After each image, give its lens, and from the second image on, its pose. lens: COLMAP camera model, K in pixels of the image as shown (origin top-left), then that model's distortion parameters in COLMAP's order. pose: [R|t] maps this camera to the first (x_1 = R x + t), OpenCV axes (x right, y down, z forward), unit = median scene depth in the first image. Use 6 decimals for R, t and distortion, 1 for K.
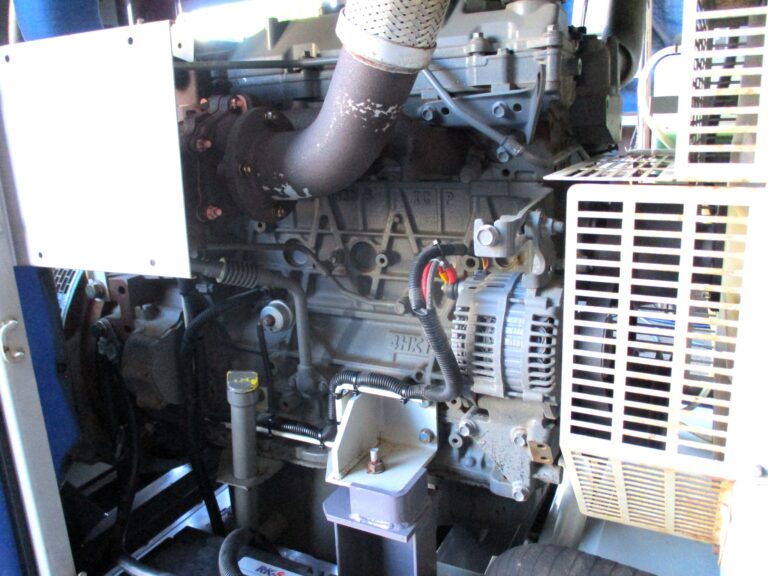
lens RADIAL K [[639.5, 0, 384.9], [0, 639.5, 288.5], [0, 0, 1]] dist [-0.033163, 0.014369]
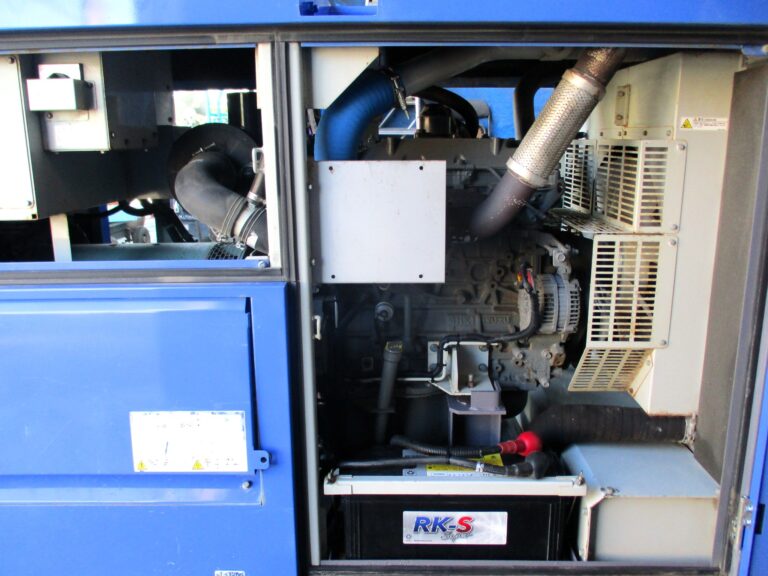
lens RADIAL K [[639.5, 0, 384.2], [0, 639.5, 287.8], [0, 0, 1]] dist [-0.033163, 0.014369]
pose [[0.892539, -0.056253, 0.447449, -1.307373], [0.074783, 0.996915, -0.023838, 0.032364], [-0.444727, 0.054738, 0.893992, -0.691275]]
